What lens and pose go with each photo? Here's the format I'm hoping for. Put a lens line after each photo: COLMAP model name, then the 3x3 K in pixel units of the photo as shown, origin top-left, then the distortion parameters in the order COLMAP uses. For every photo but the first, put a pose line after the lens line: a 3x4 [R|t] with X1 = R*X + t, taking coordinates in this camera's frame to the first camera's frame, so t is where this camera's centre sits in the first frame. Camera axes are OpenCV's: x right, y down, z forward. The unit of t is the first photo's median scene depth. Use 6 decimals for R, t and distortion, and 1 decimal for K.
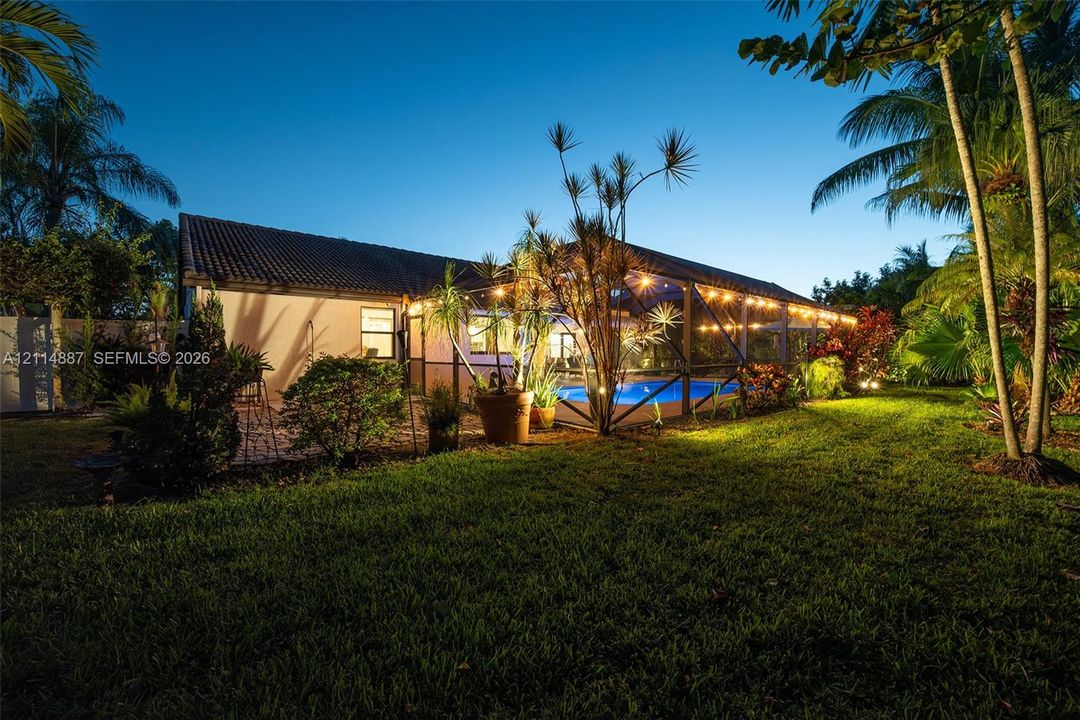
lens RADIAL K [[434.4, 0, 535.0], [0, 434.4, 360.8], [0, 0, 1]] dist [-0.001791, -0.000179]
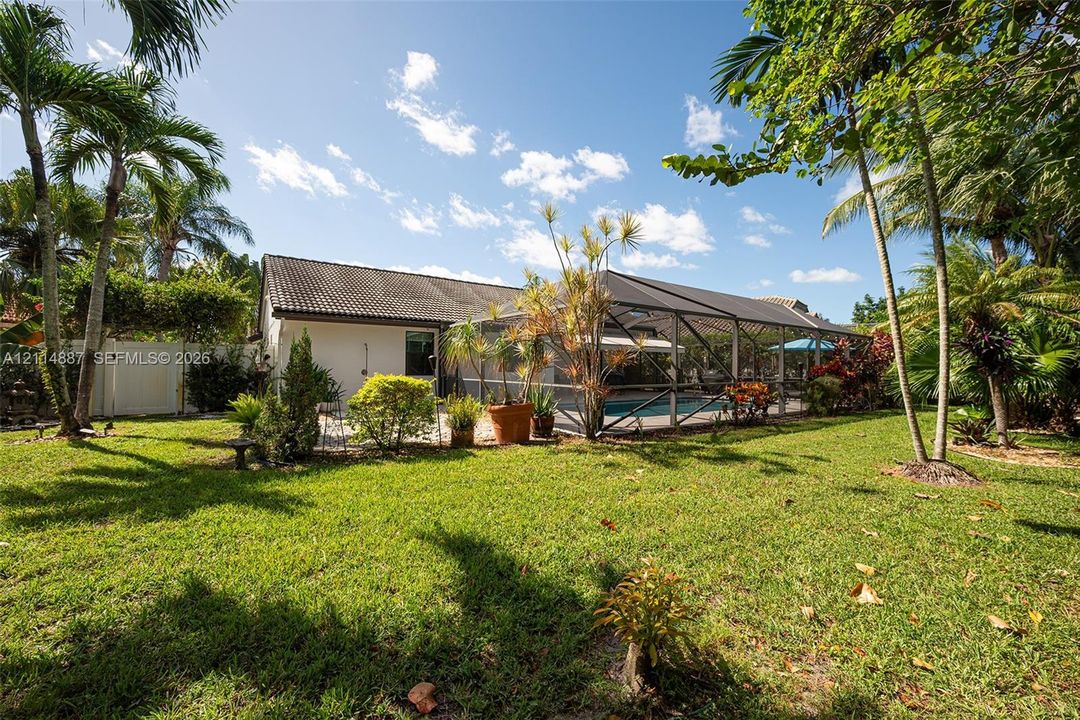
lens RADIAL K [[434.4, 0, 535.0], [0, 434.4, 360.8], [0, 0, 1]] dist [-0.001791, -0.000179]
pose [[0.994930, 0.003789, -0.100498, 0.051465], [-0.007345, 0.999359, -0.035035, -0.003859], [0.100301, 0.035595, 0.994320, -0.110209]]
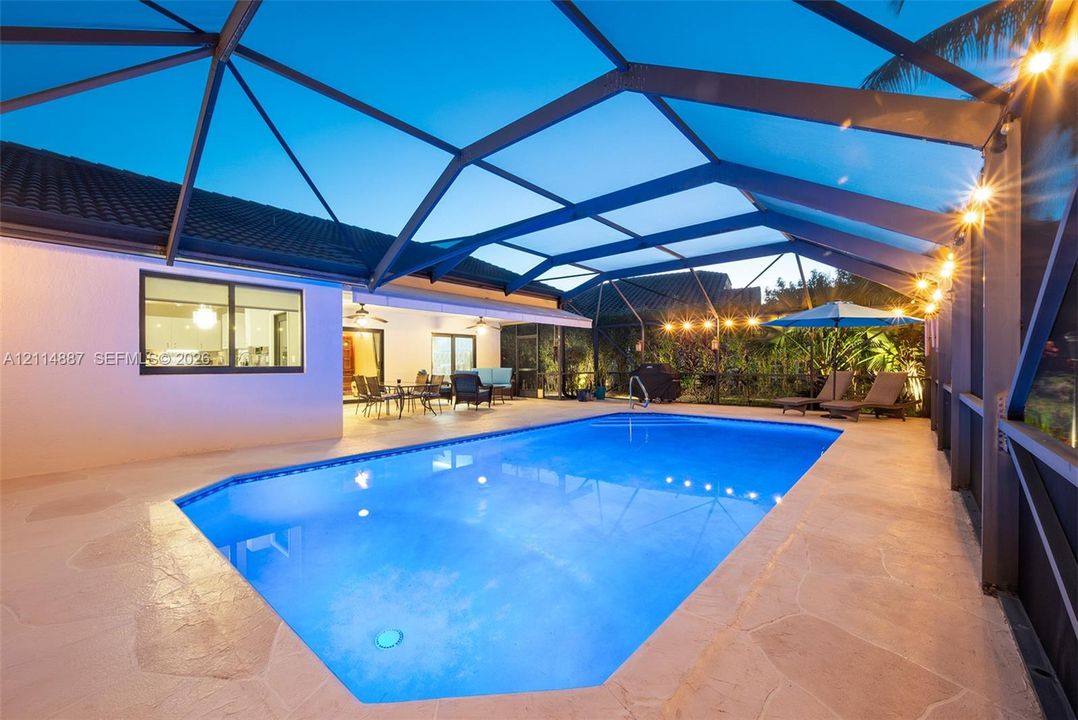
lens RADIAL K [[433.6, 0, 534.0], [0, 433.6, 360.8], [0, 0, 1]] dist [-0.001791, -0.000179]
pose [[0.989505, -0.004798, 0.144420, 0.123425], [0.008398, 0.999669, -0.024332, -0.013140], [-0.144255, 0.025289, 0.989217, 0.505962]]
